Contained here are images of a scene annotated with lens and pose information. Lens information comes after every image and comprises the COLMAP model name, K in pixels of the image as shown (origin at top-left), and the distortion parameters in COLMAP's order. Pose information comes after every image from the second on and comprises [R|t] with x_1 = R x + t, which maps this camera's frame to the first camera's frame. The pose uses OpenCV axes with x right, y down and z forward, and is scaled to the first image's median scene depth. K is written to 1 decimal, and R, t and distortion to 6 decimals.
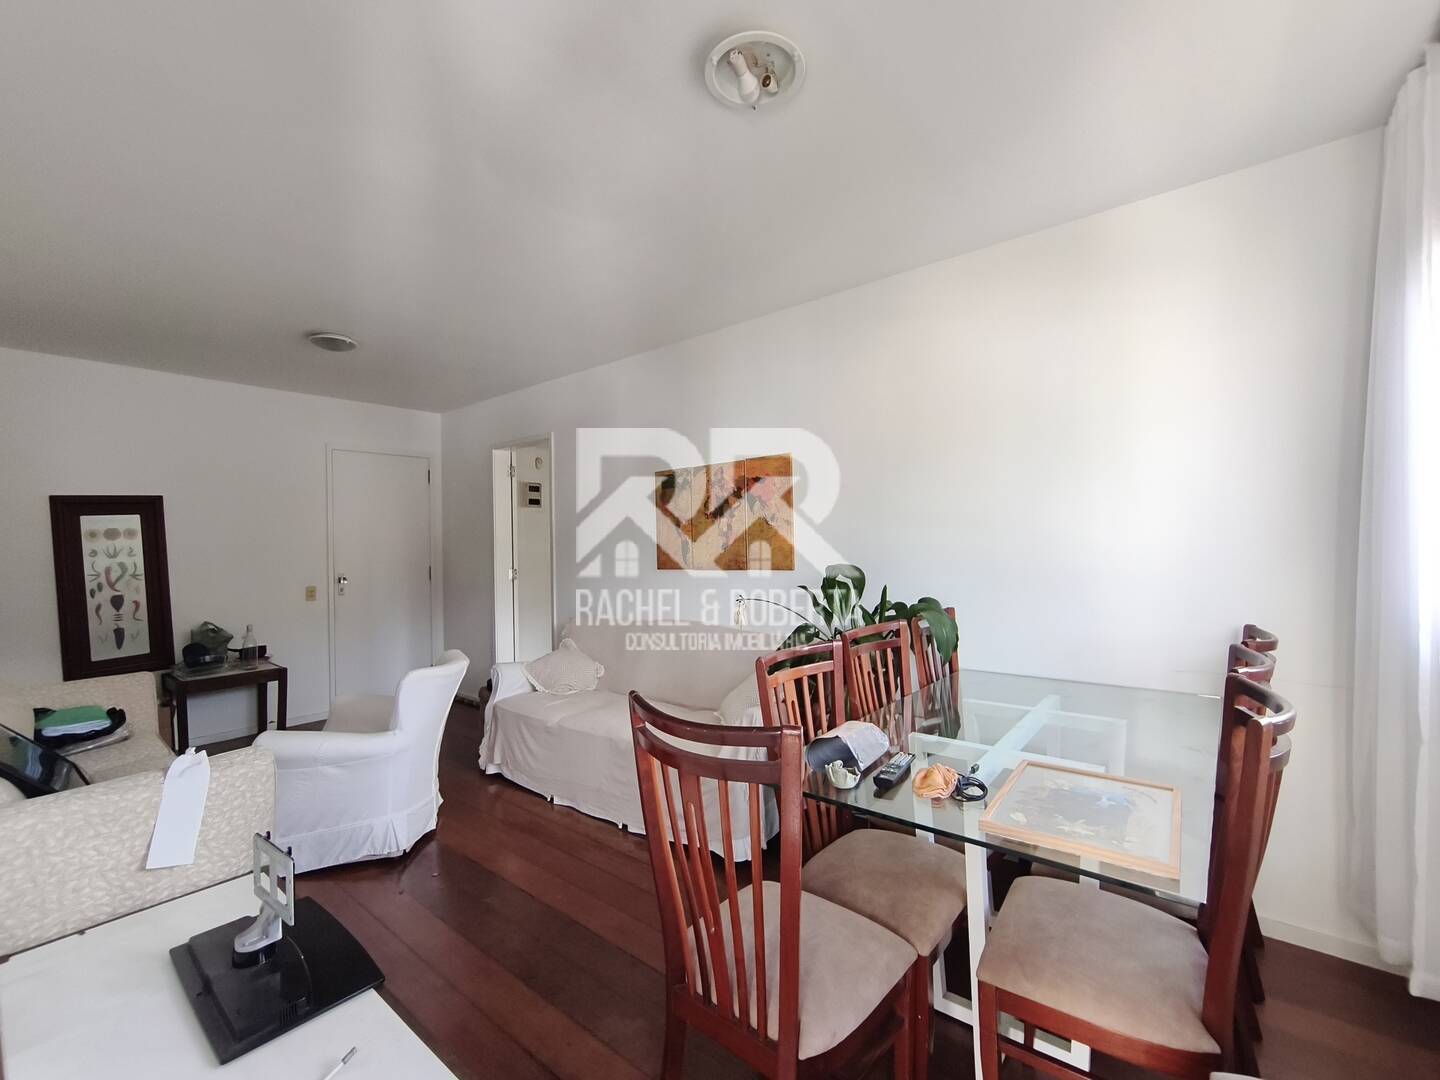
lens RADIAL K [[627.2, 0, 713.9], [0, 627.2, 545.5], [0, 0, 1]] dist [0.003981, 0.000062]
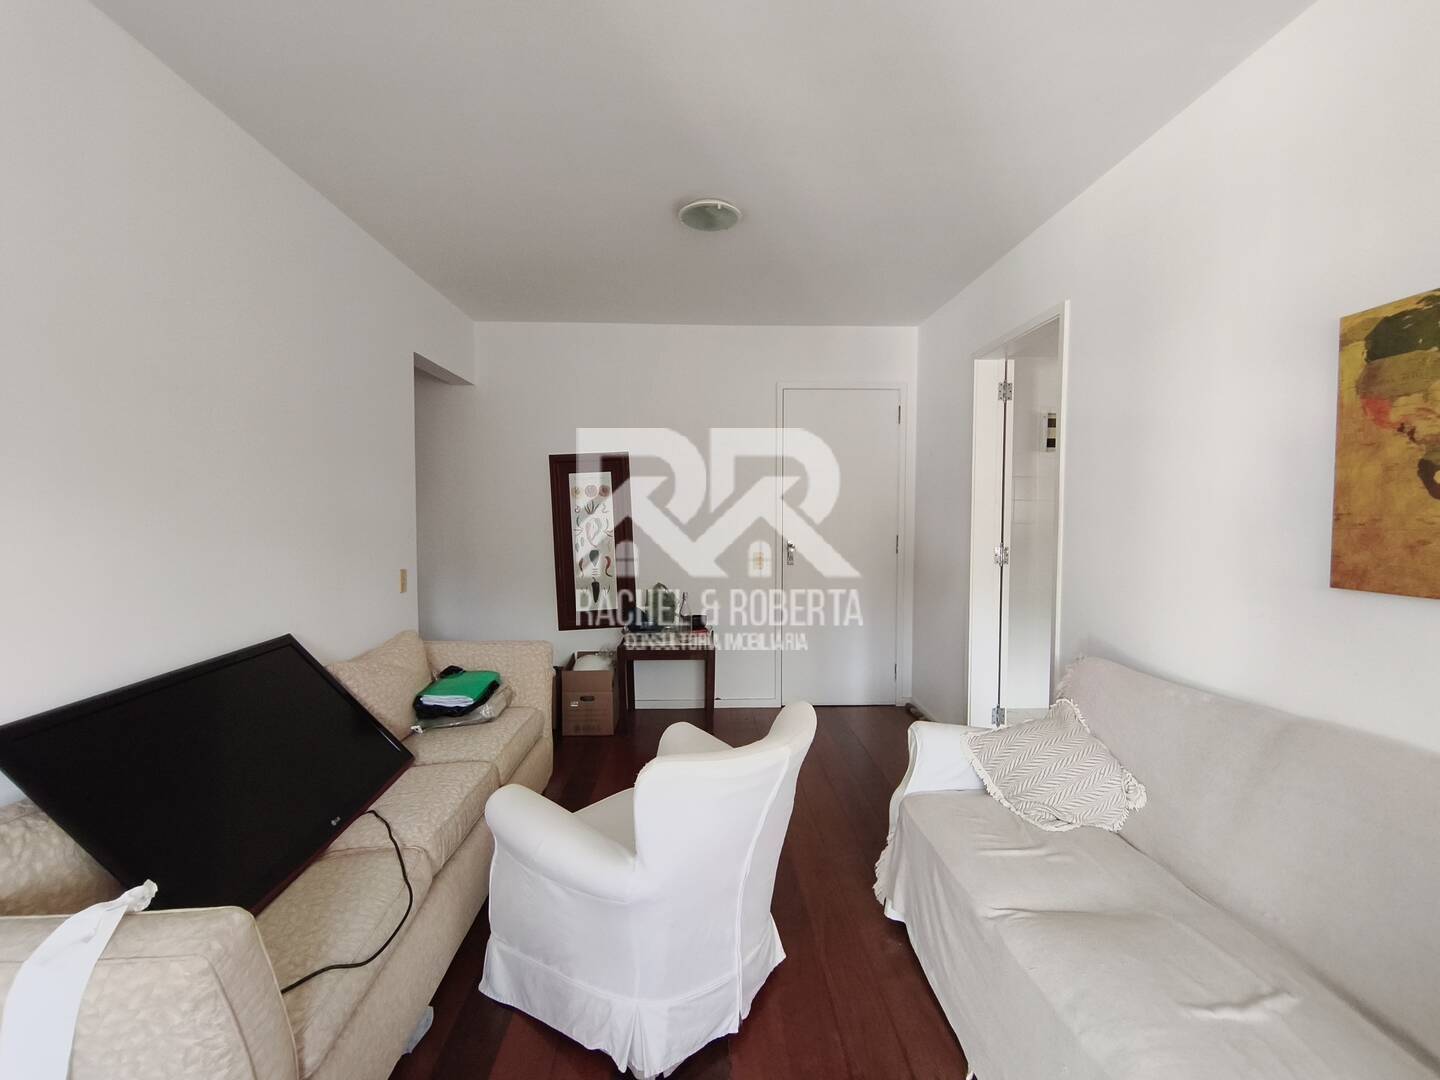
lens RADIAL K [[627.2, 0, 716.4], [0, 627.2, 534.8], [0, 0, 1]] dist [0.003981, 0.000062]
pose [[0.669548, 0.052145, -0.740936, -0.062208], [-0.017915, 0.998376, 0.054074, -0.006148], [0.742552, -0.022931, 0.669395, 0.514711]]
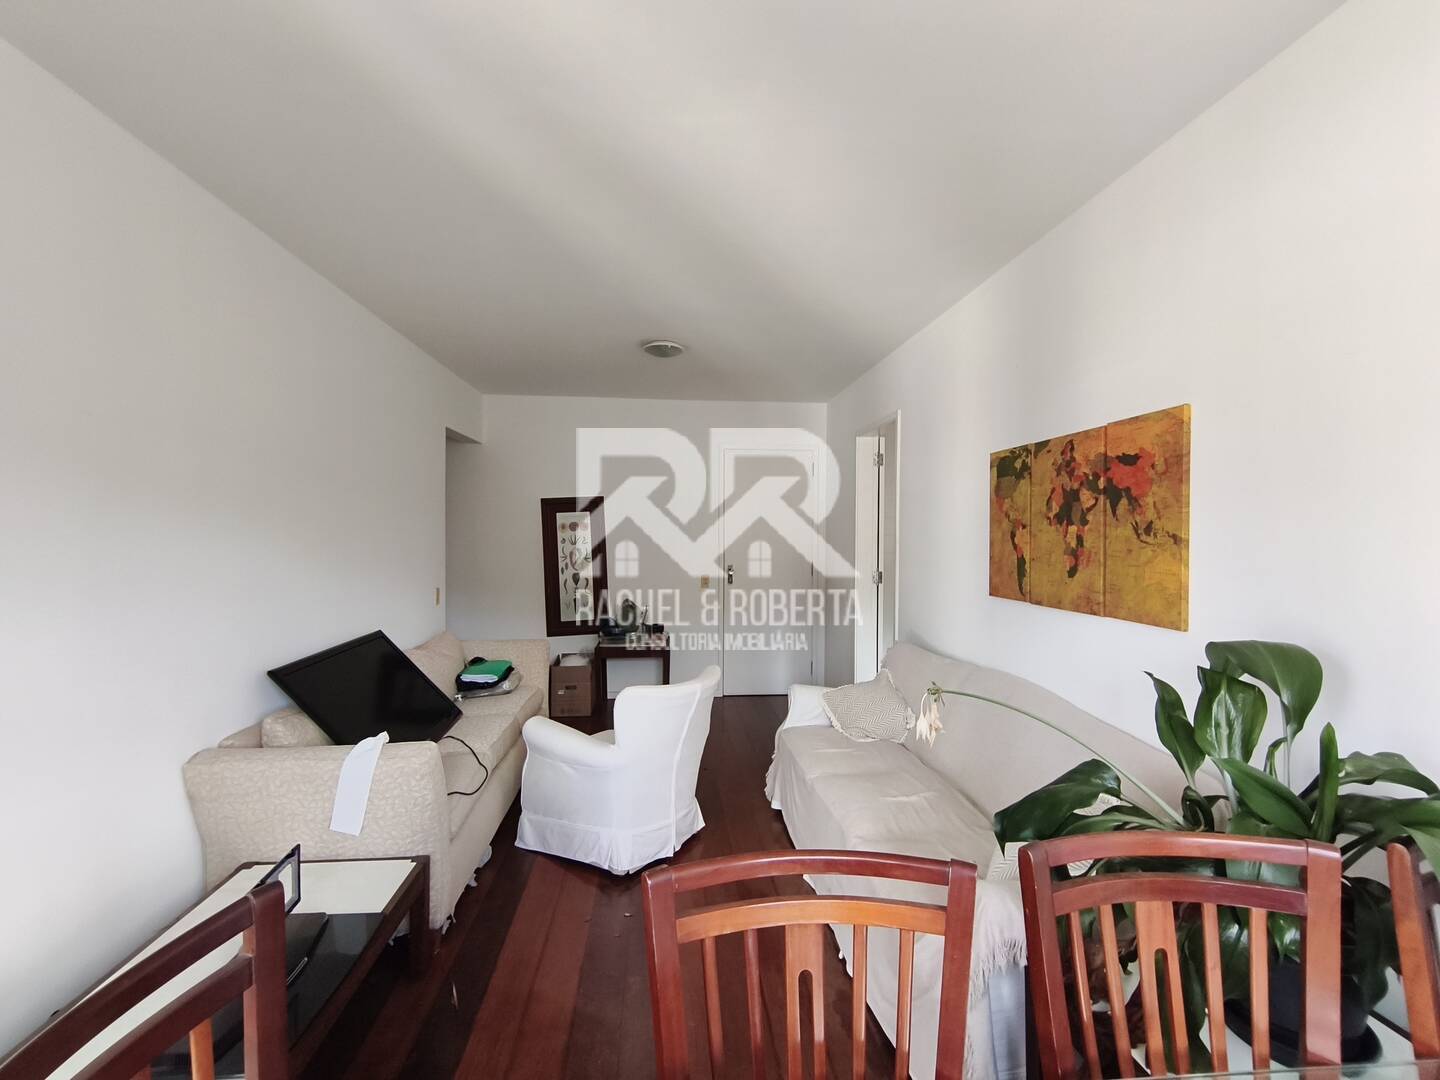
lens RADIAL K [[627.2, 0, 713.5], [0, 627.2, 542.8], [0, 0, 1]] dist [0.003981, 0.000062]
pose [[0.703616, 0.039805, -0.709465, 0.195688], [-0.023937, 0.999191, 0.032320, -0.036658], [0.710177, -0.005759, 0.703999, 0.317561]]
